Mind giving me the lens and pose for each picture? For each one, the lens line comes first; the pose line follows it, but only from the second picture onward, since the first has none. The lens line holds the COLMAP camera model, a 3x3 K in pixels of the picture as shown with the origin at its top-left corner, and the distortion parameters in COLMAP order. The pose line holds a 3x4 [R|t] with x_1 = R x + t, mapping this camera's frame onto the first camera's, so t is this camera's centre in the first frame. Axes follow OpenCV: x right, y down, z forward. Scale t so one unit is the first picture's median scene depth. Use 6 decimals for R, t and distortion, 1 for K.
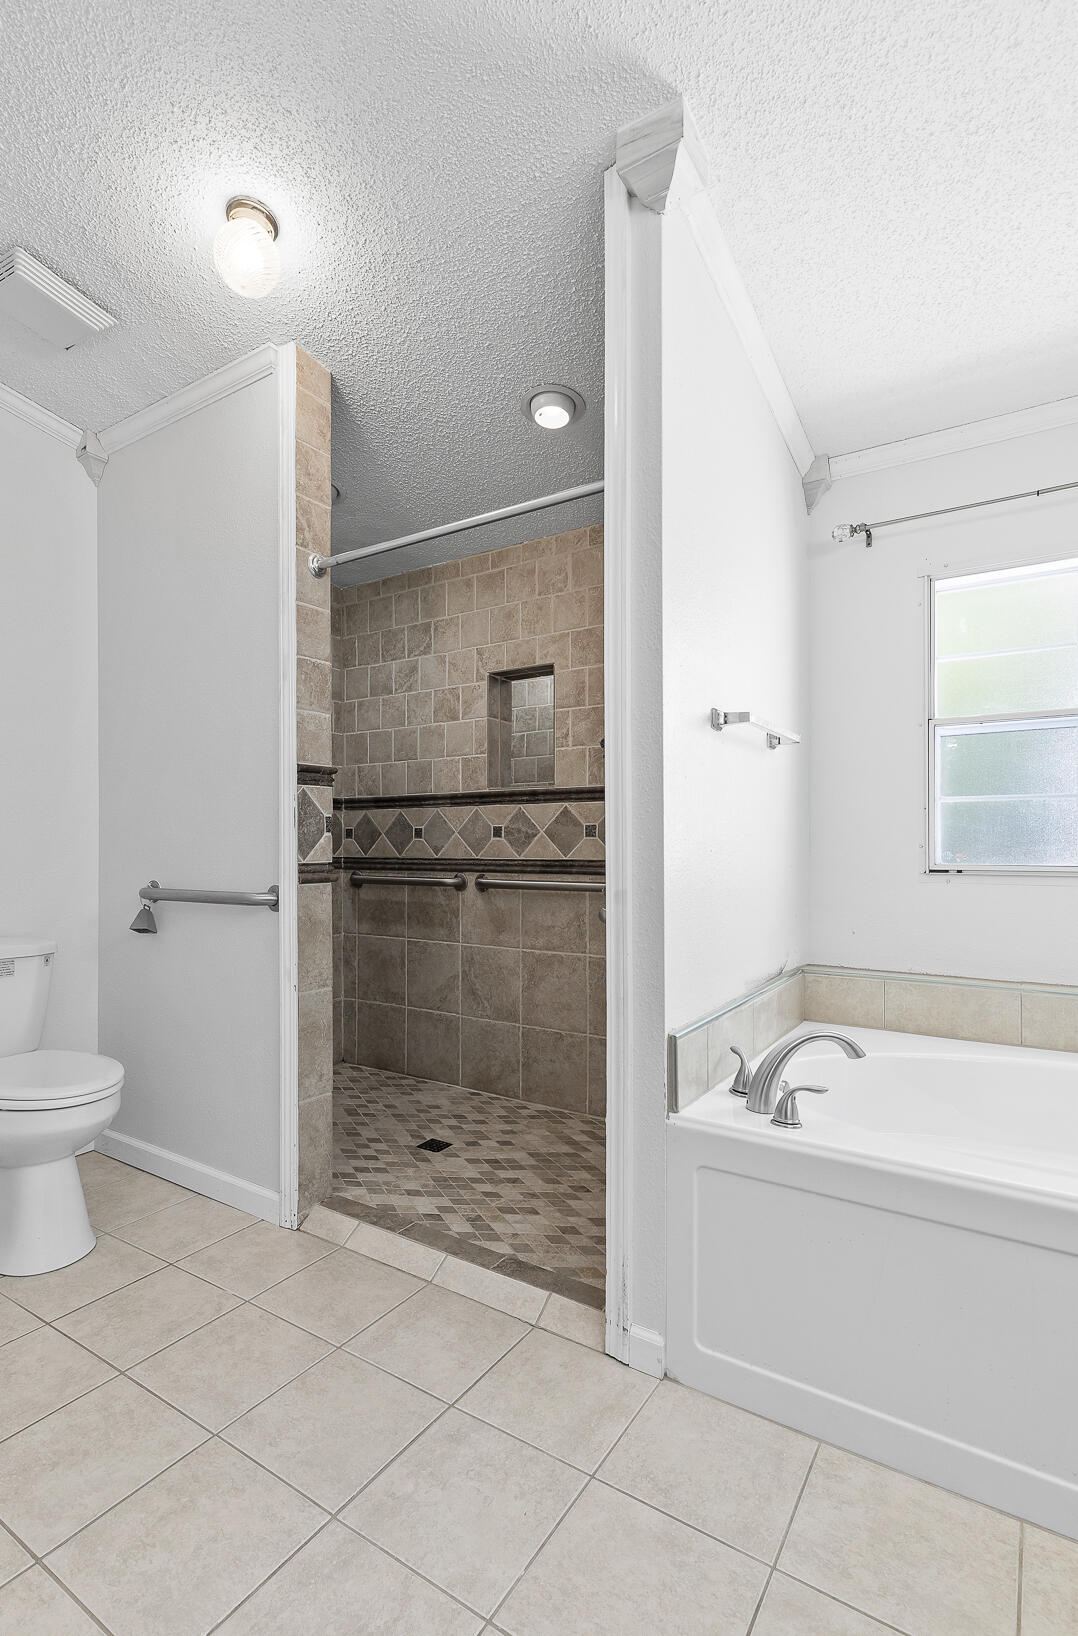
lens RADIAL K [[740.0, 0, 530.0], [0, 740.0, 825.8], [0, 0, 1]] dist [0.010200, -0.002238]
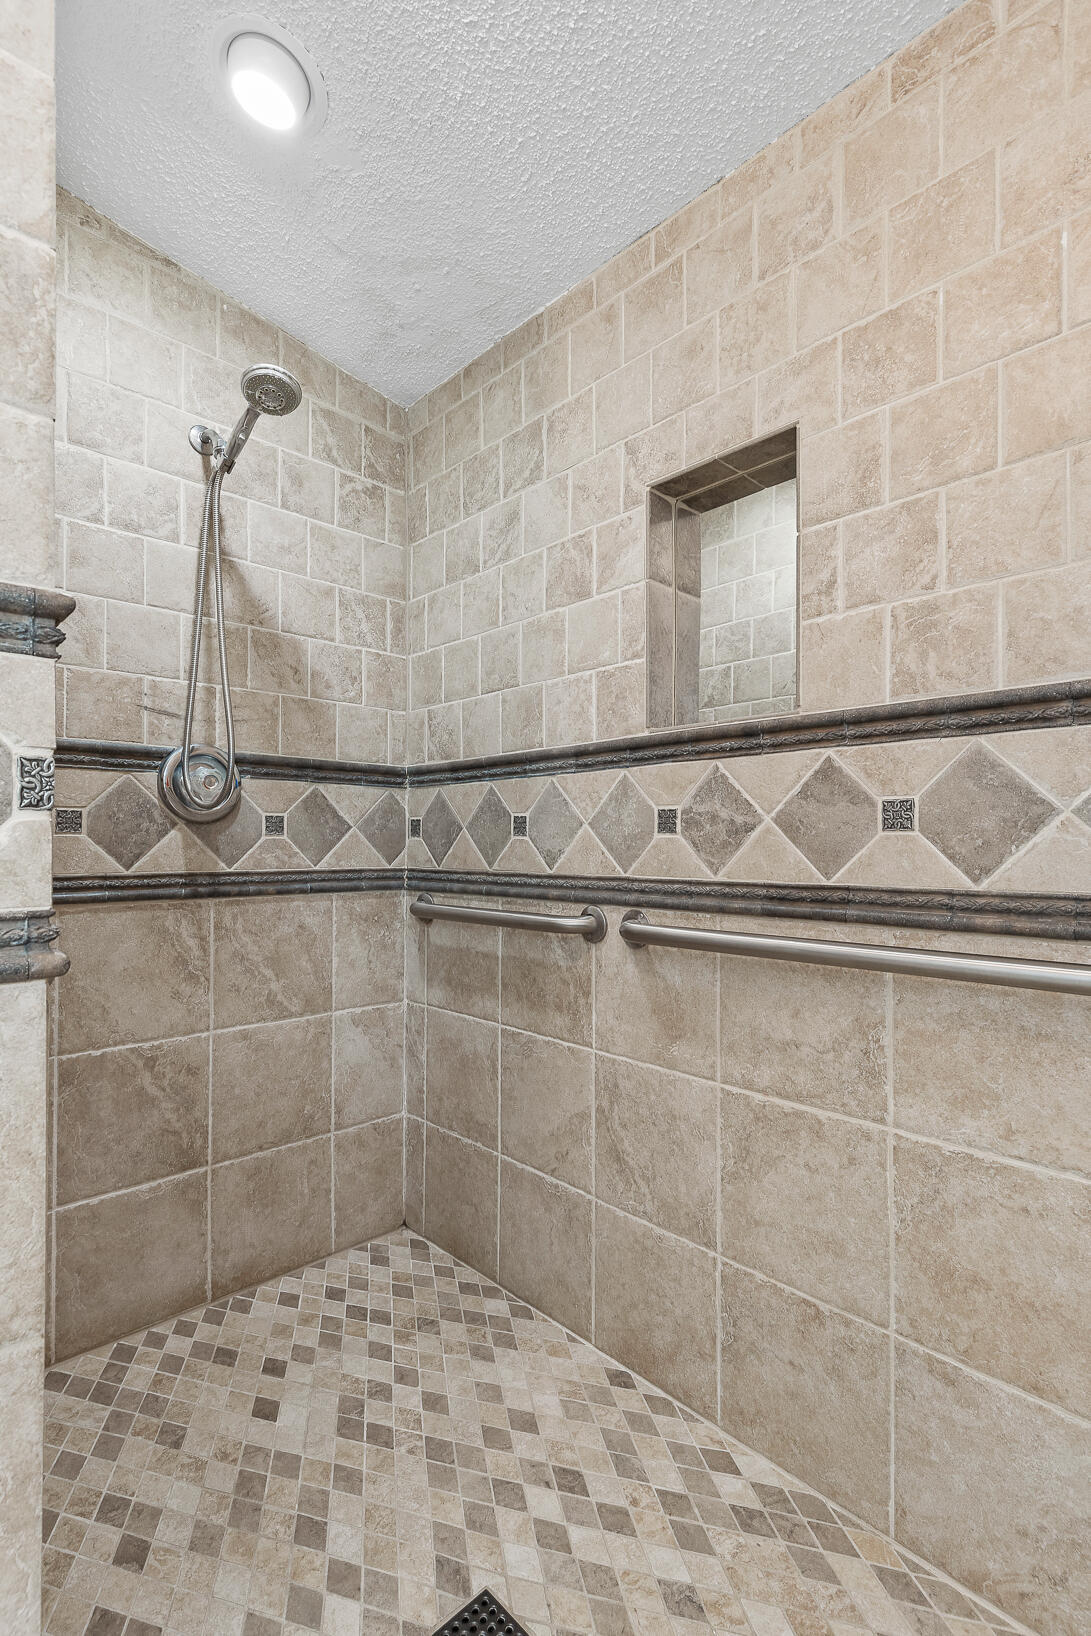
lens RADIAL K [[740.0, 0, 551.8], [0, 740.0, 839.6], [0, 0, 1]] dist [0.010200, -0.002238]
pose [[0.968553, -0.000959, -0.248807, 0.001595], [0.005415, 0.999837, 0.017225, 0.011287], [0.248750, -0.018031, 0.968400, 0.532419]]
